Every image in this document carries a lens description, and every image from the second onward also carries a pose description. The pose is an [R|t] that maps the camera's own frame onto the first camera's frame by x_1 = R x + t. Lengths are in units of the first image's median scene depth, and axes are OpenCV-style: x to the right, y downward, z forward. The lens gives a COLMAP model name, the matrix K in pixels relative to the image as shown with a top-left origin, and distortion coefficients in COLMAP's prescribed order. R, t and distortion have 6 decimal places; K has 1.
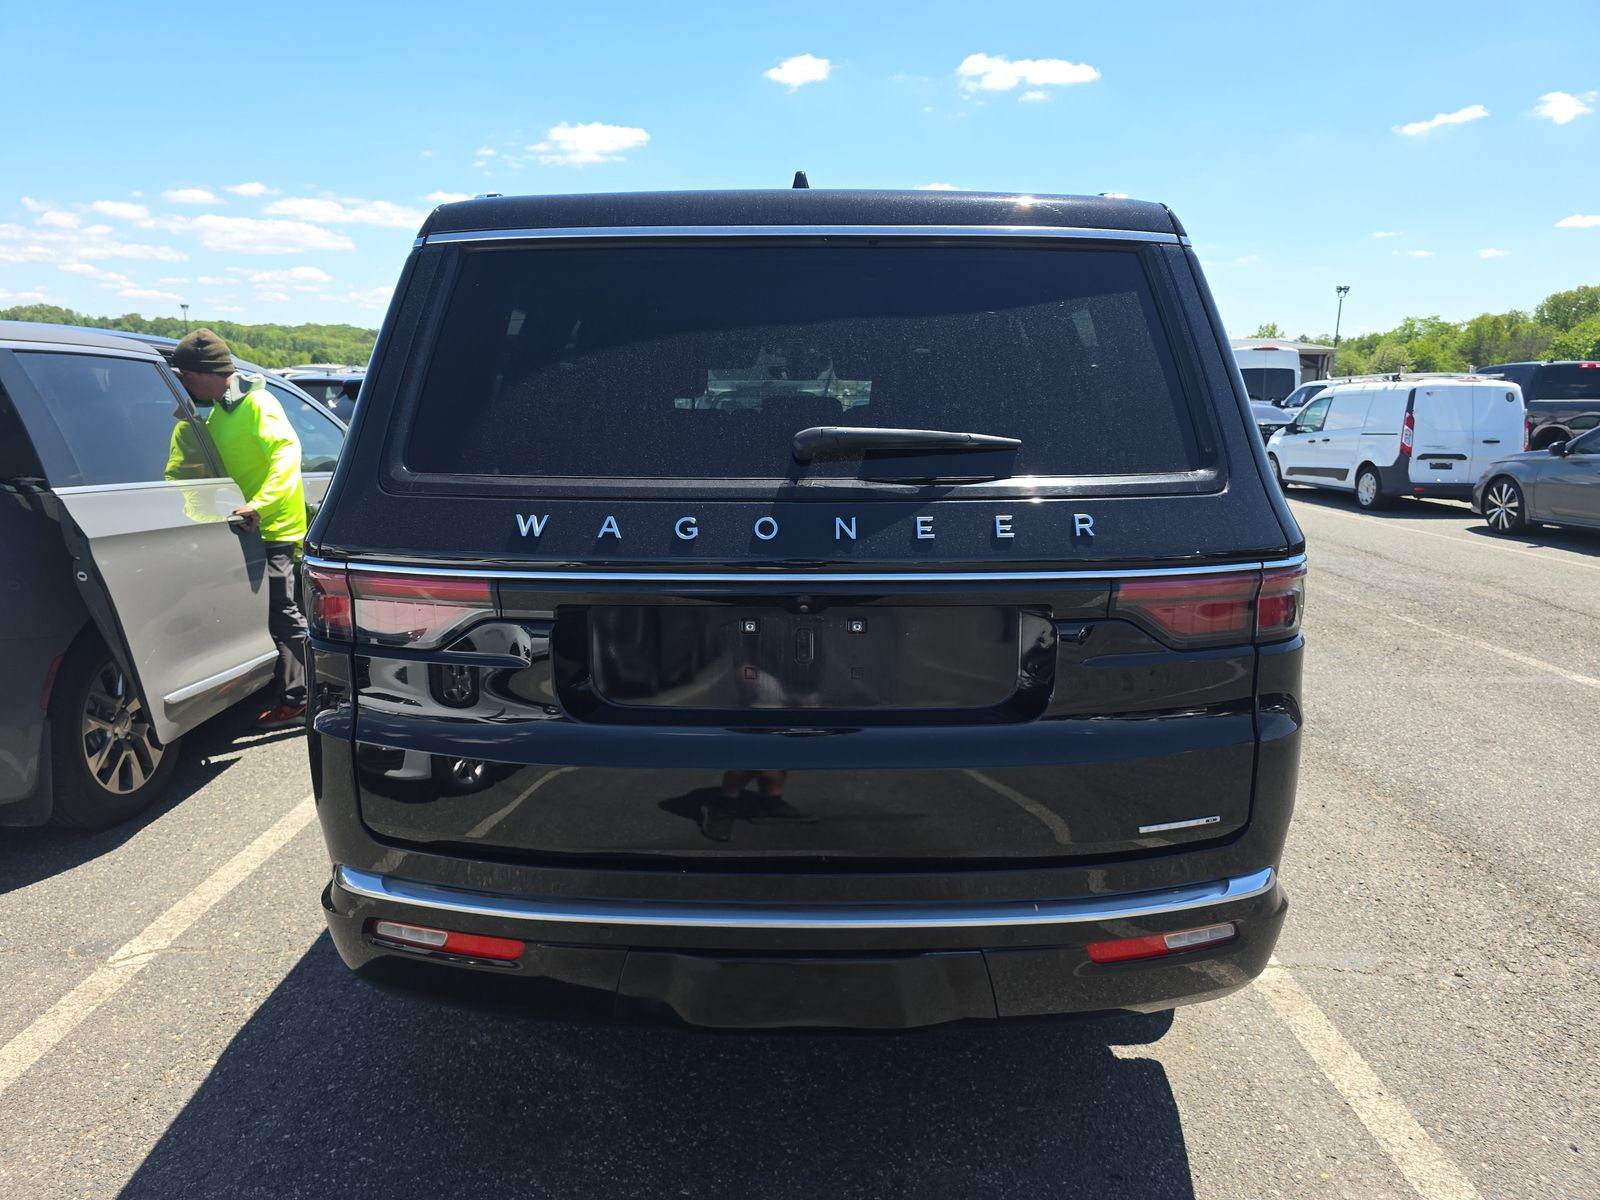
lens RADIAL K [[1054.9, 0, 800.0], [0, 1054.9, 600.0], [0, 0, 1]] dist [0.025758, 0.000984]
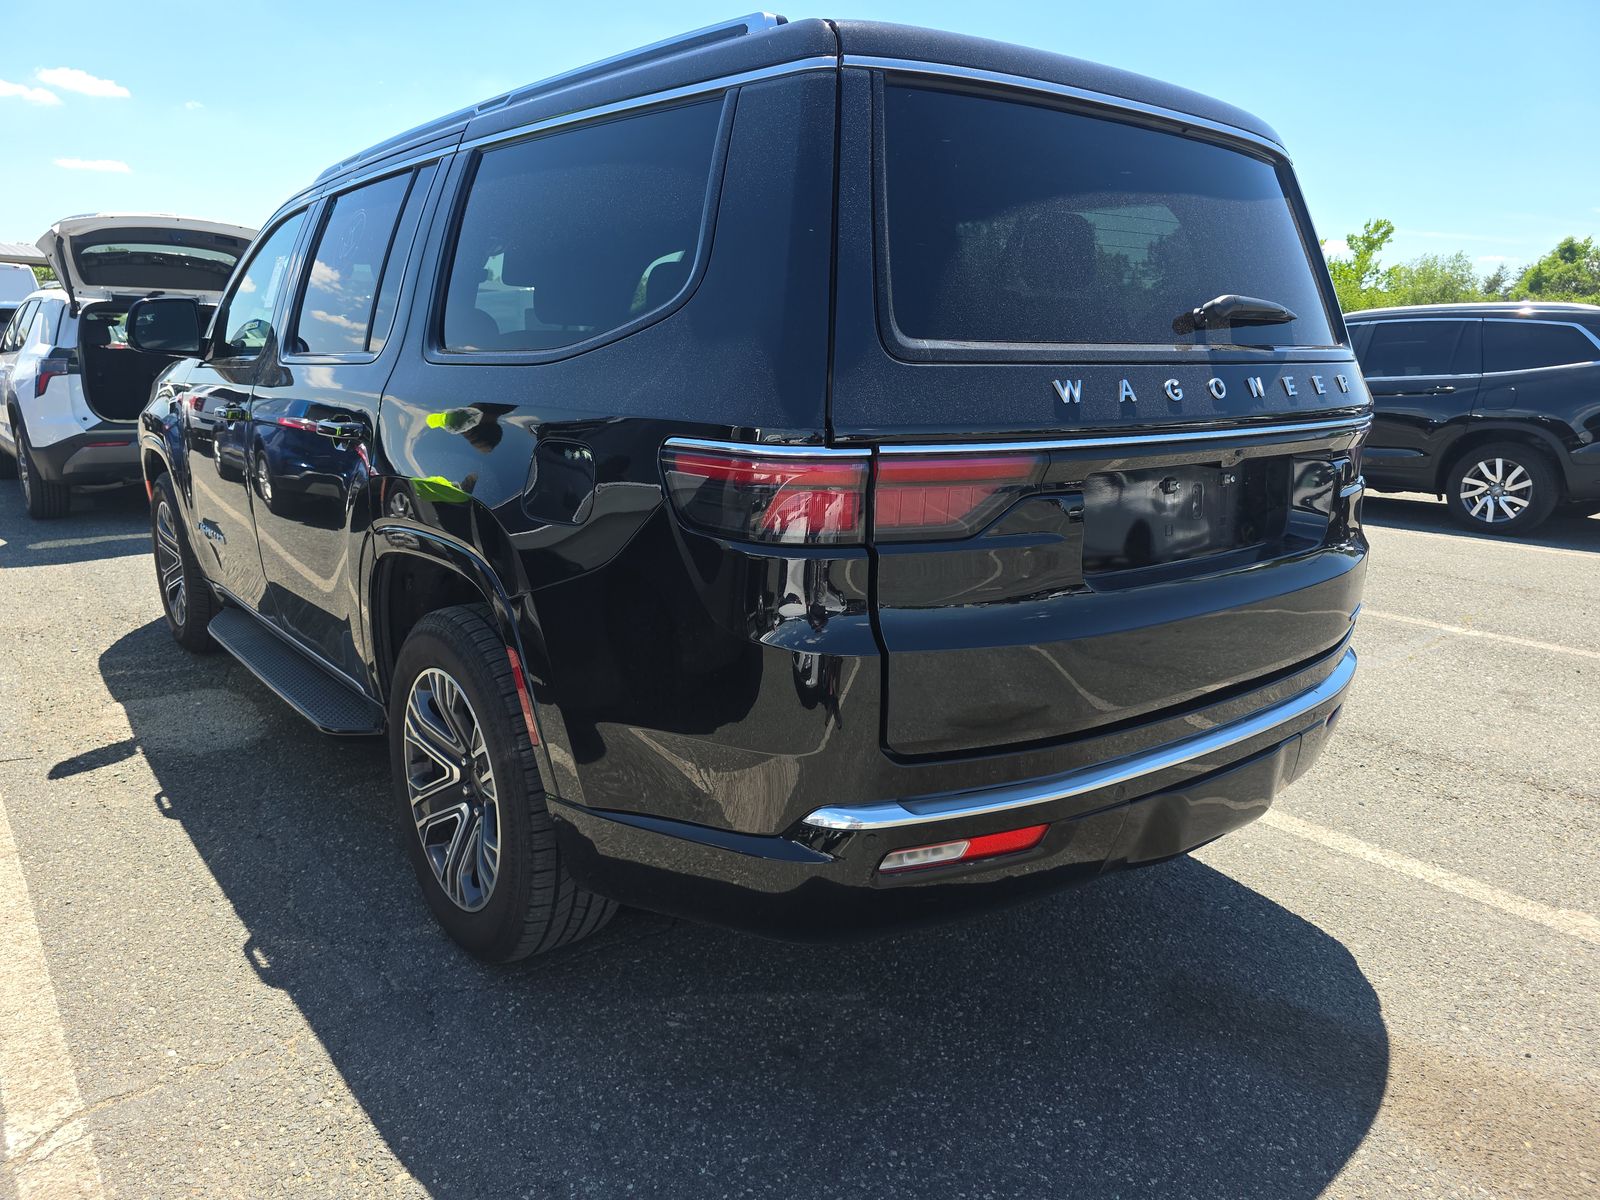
lens RADIAL K [[1106.0, 0, 800.0], [0, 1106.0, 600.0], [0, 0, 1]] dist [0.003299, 0.001390]
pose [[0.777910, -0.141307, 0.612281, -1.008601], [0.099900, 0.989806, 0.101511, -0.008875], [-0.620384, -0.017799, 0.784096, 0.330062]]
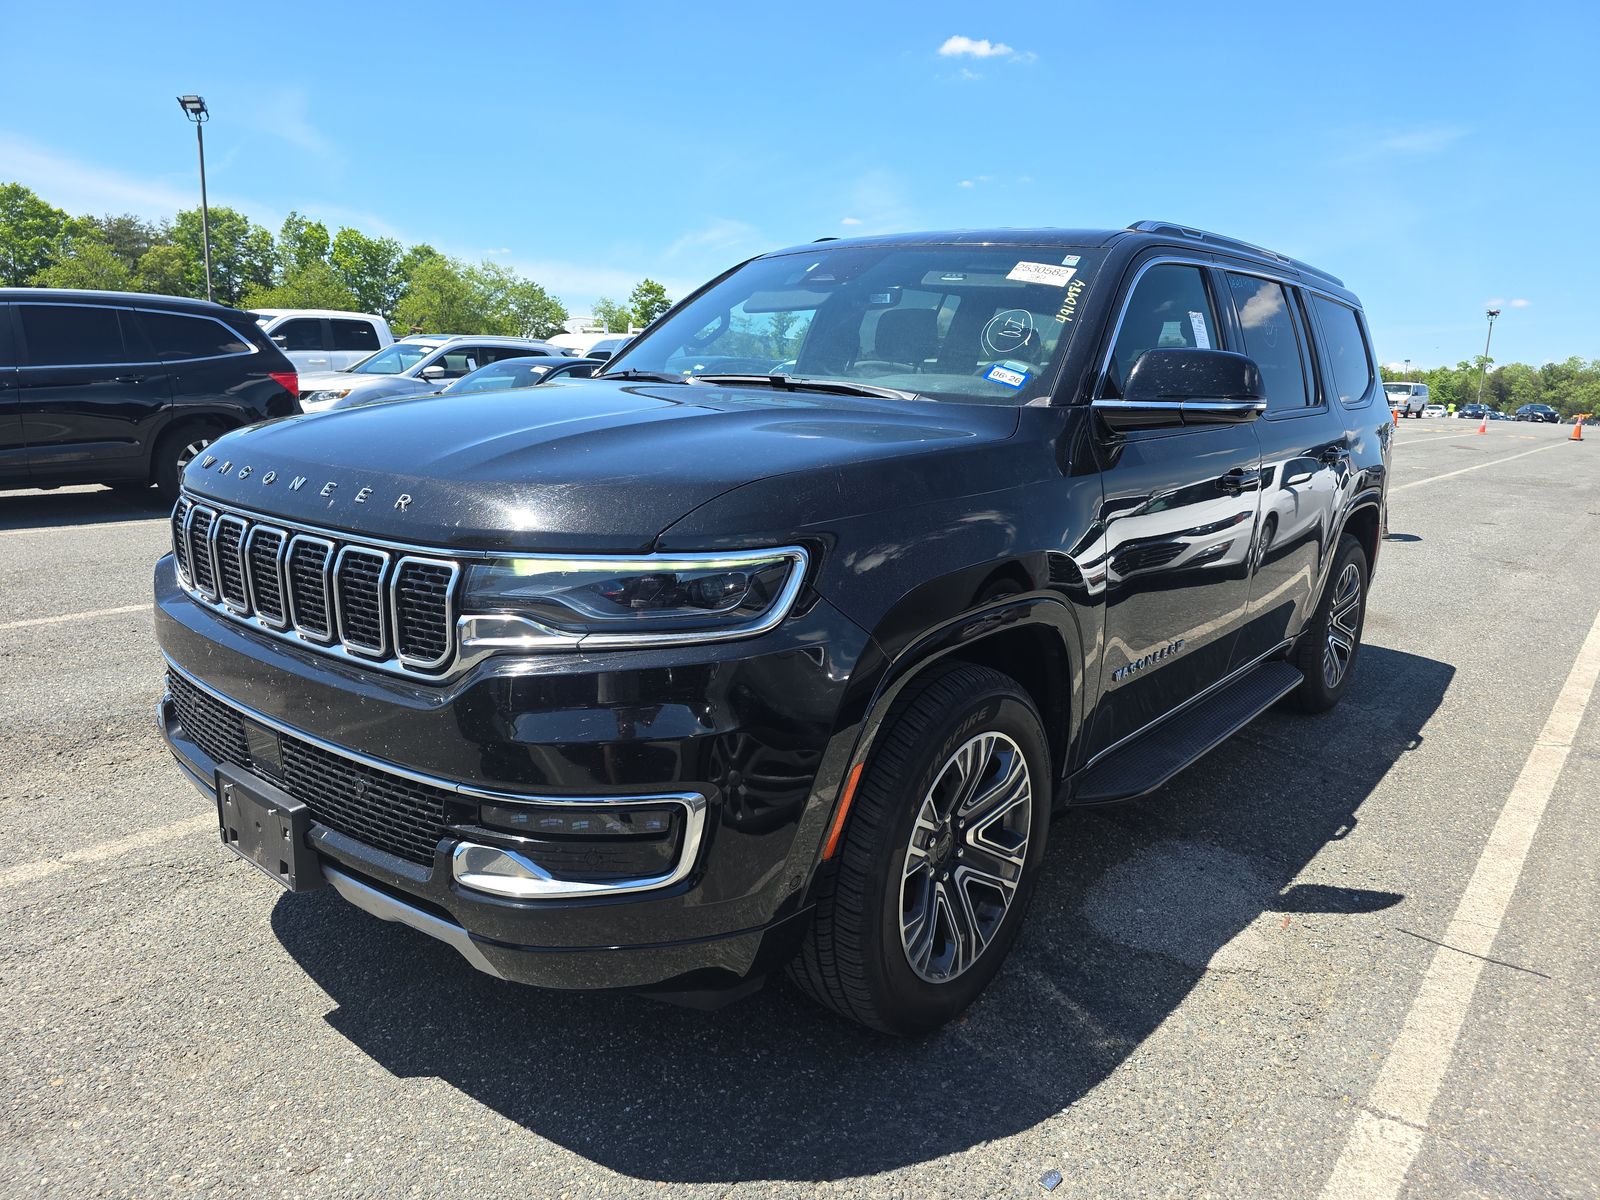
lens RADIAL K [[1054.9, 0, 800.0], [0, 1054.9, 600.0], [0, 0, 1]] dist [0.025758, 0.000984]
pose [[-0.764035, -0.184535, 0.618221, -1.125379], [0.068704, 0.929503, 0.362359, -0.779303], [-0.641506, 0.319329, -0.697494, 4.282364]]
